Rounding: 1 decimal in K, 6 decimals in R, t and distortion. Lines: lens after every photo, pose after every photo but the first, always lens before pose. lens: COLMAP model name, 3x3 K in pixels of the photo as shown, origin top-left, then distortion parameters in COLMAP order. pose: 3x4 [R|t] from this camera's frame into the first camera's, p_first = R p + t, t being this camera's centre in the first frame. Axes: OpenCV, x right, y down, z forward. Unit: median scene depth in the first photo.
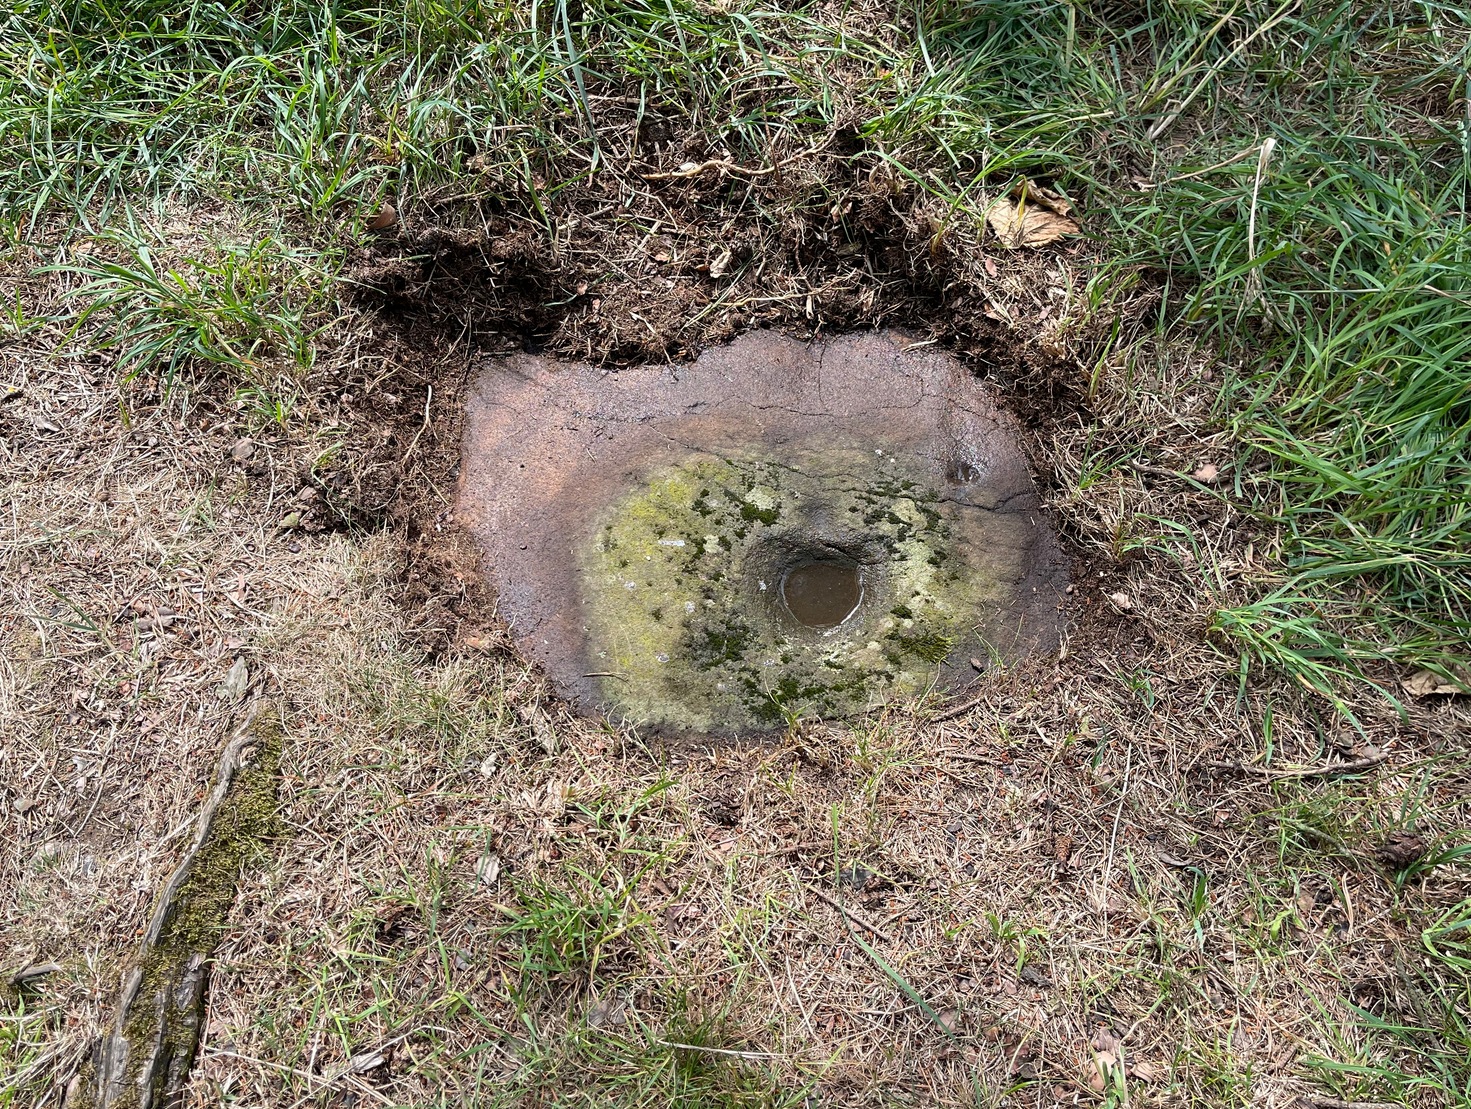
lens RADIAL K [[1281.1, 0, 735.5], [0, 1281.1, 554.5], [0, 0, 1]] dist [0.127464, -0.234547]
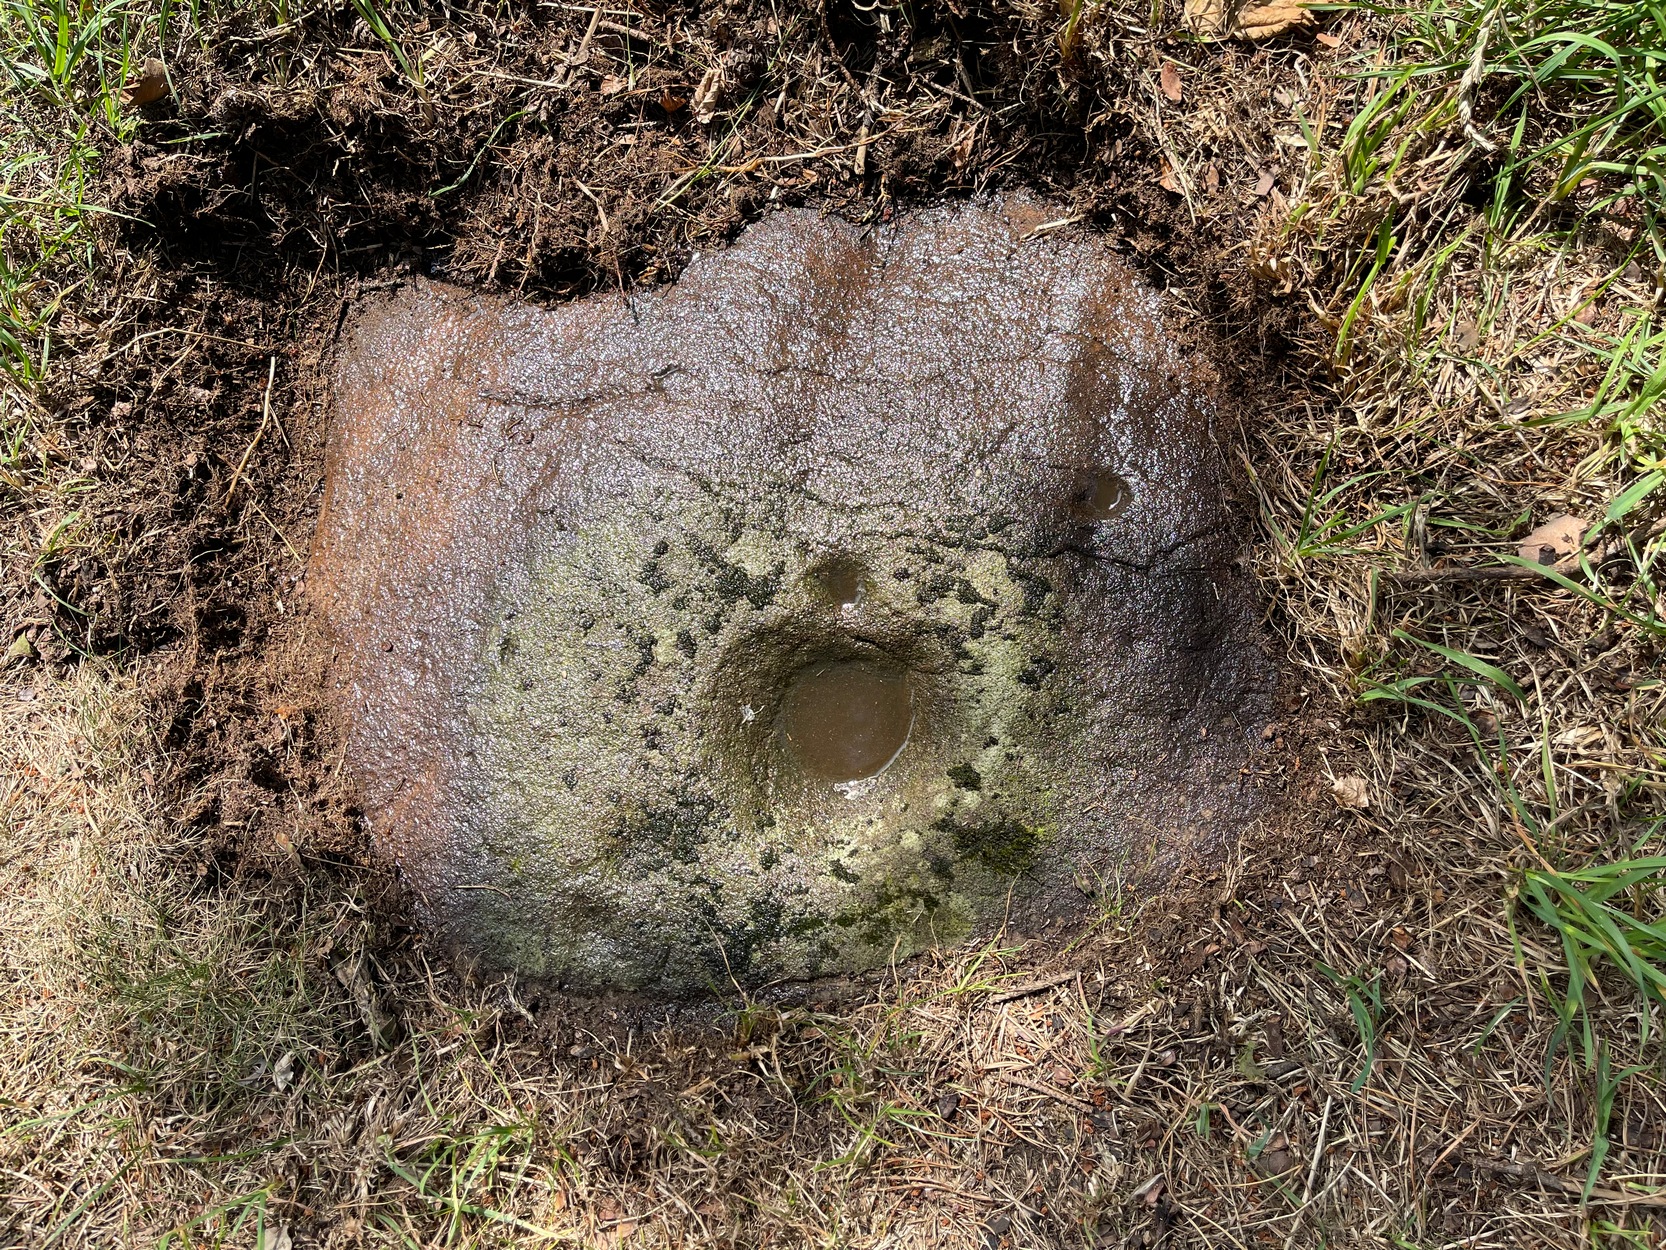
lens RADIAL K [[1265.5, 0, 833.0], [0, 1265.5, 625.0], [0, 0, 1]] dist [0.066072, -0.074354]
pose [[0.978314, -0.000823, -0.207127, 0.181824], [0.067536, 0.946609, 0.315230, -0.199169], [0.195809, -0.322382, 0.926136, 0.446216]]
